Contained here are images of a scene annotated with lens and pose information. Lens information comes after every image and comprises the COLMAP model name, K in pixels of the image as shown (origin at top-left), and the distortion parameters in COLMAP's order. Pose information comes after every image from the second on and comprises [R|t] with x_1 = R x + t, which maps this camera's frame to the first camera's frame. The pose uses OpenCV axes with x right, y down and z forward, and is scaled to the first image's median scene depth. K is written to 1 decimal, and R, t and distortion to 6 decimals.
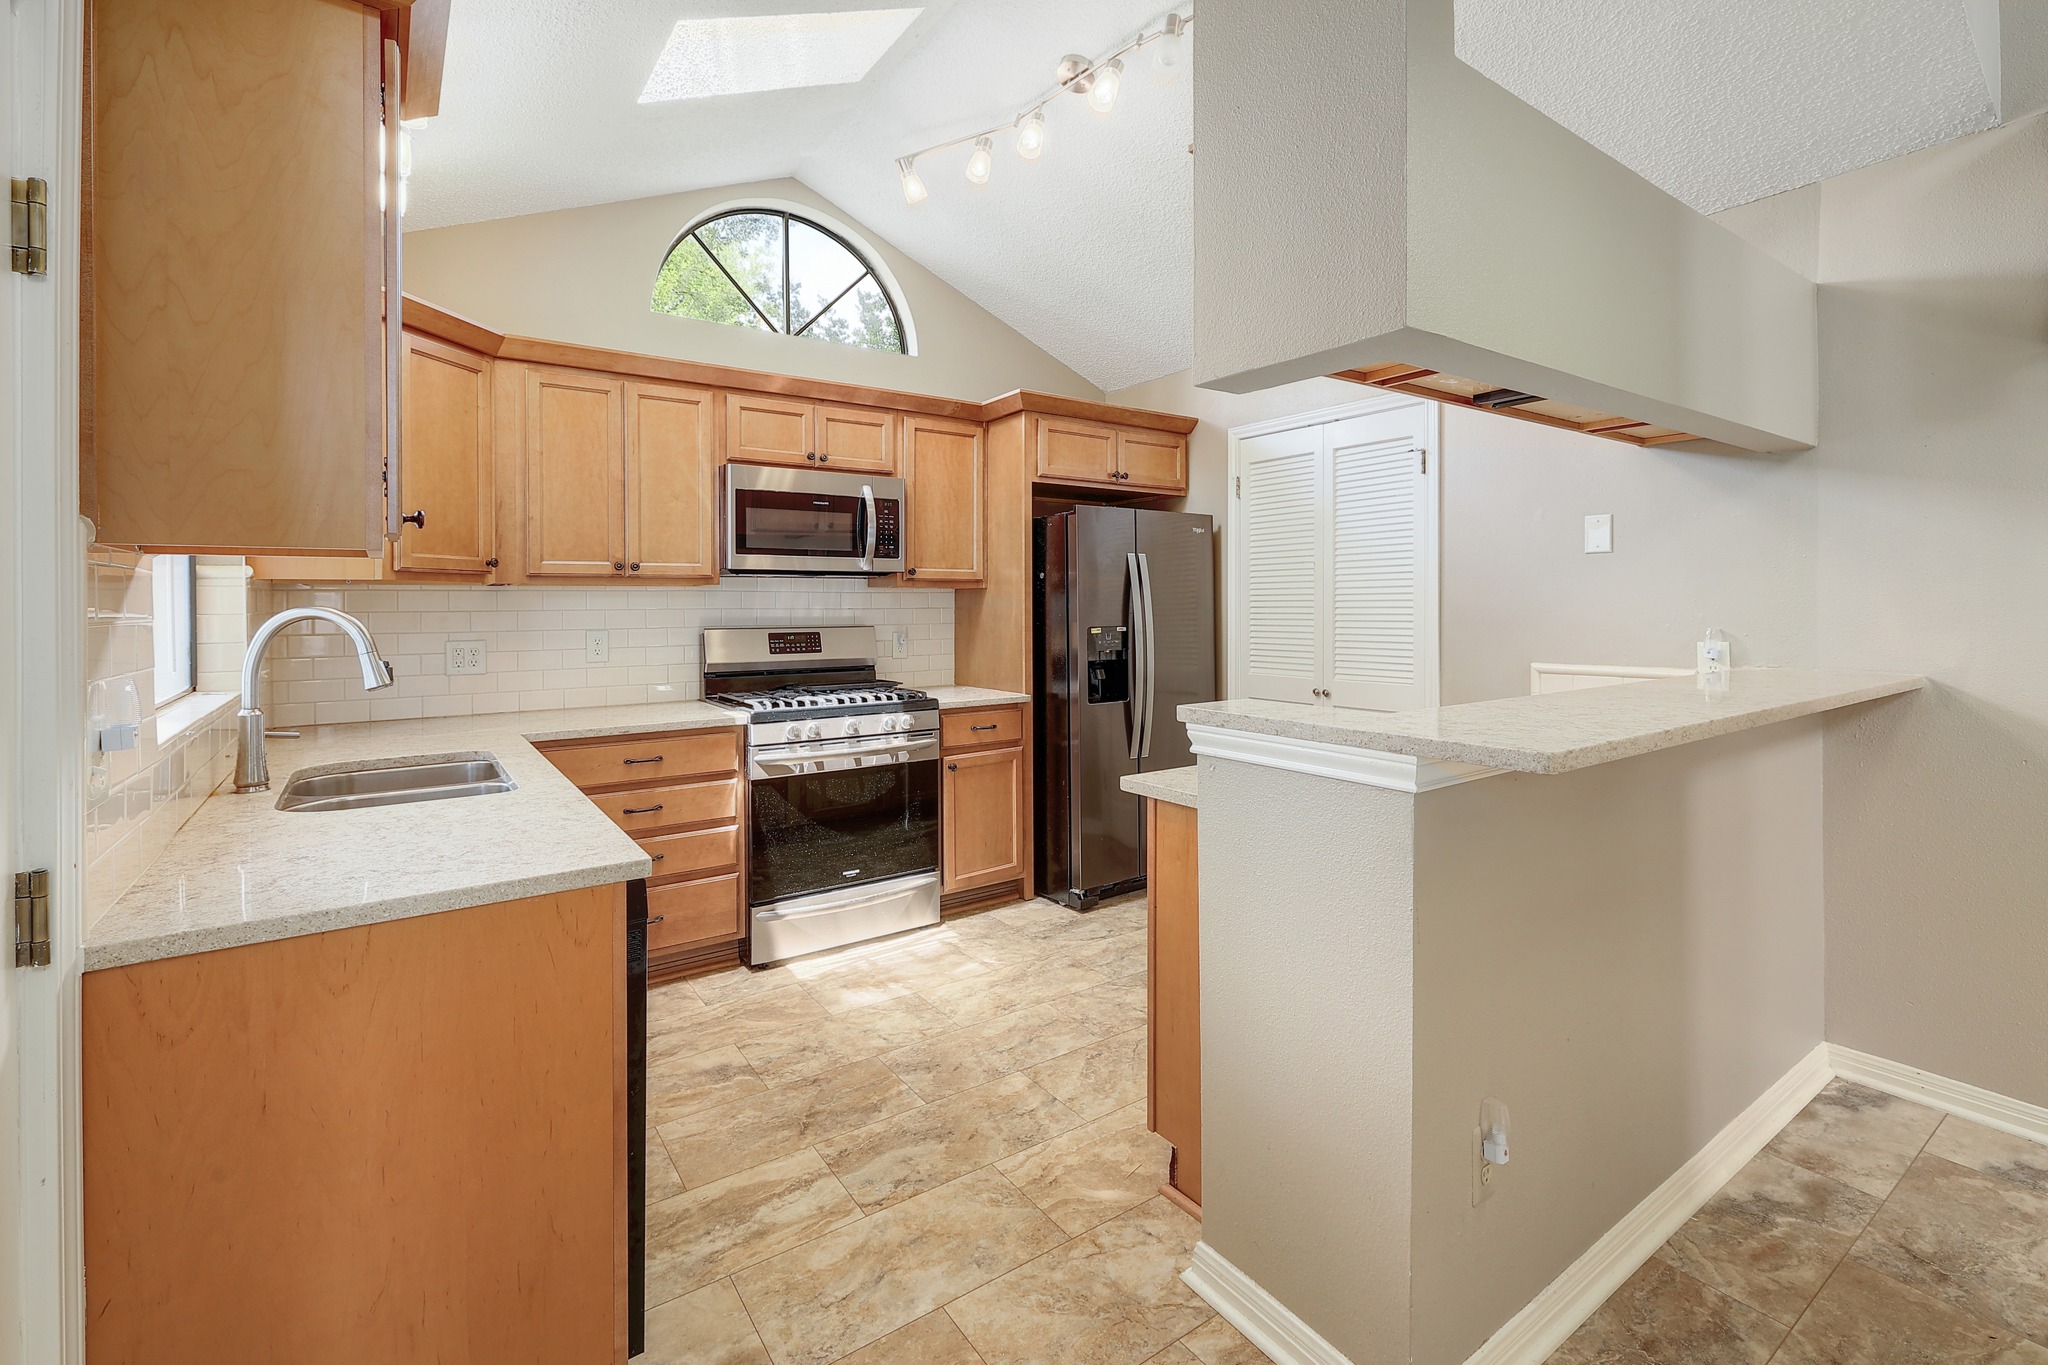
lens RADIAL K [[901.5, 0, 1022.3], [0, 901.5, 602.3], [0, 0, 1]] dist [0.001370, -0.000096]
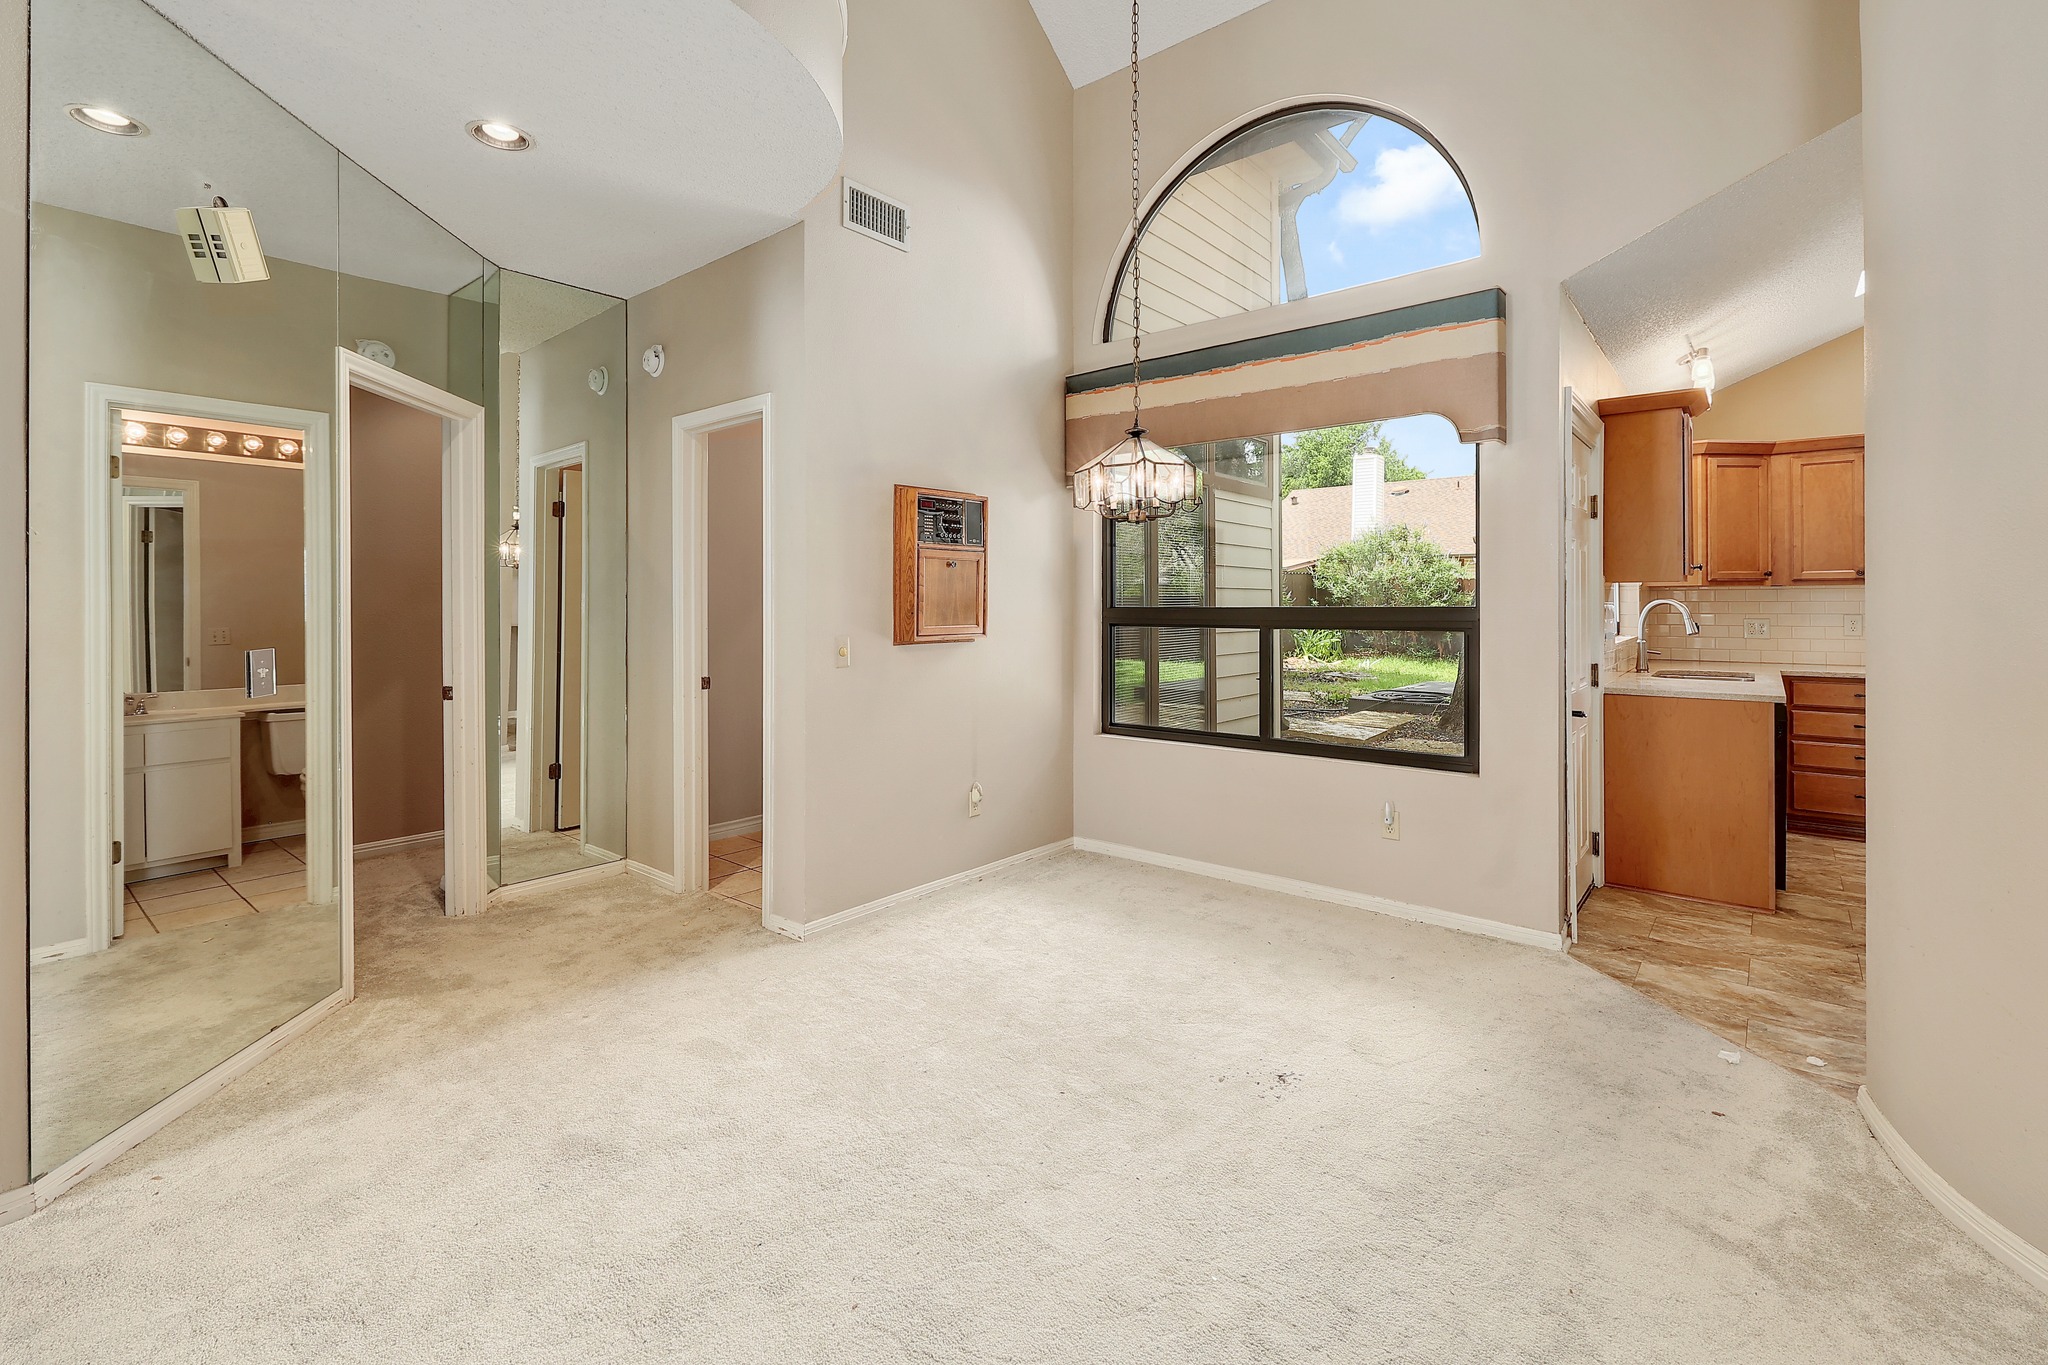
lens RADIAL K [[901.5, 0, 1022.3], [0, 901.5, 602.3], [0, 0, 1]] dist [0.001370, -0.000096]
pose [[0.264324, 0.004648, -0.964423, 0.626927], [0.005482, 0.999965, 0.006321, -0.006421], [0.964418, -0.006958, 0.264290, -0.748956]]
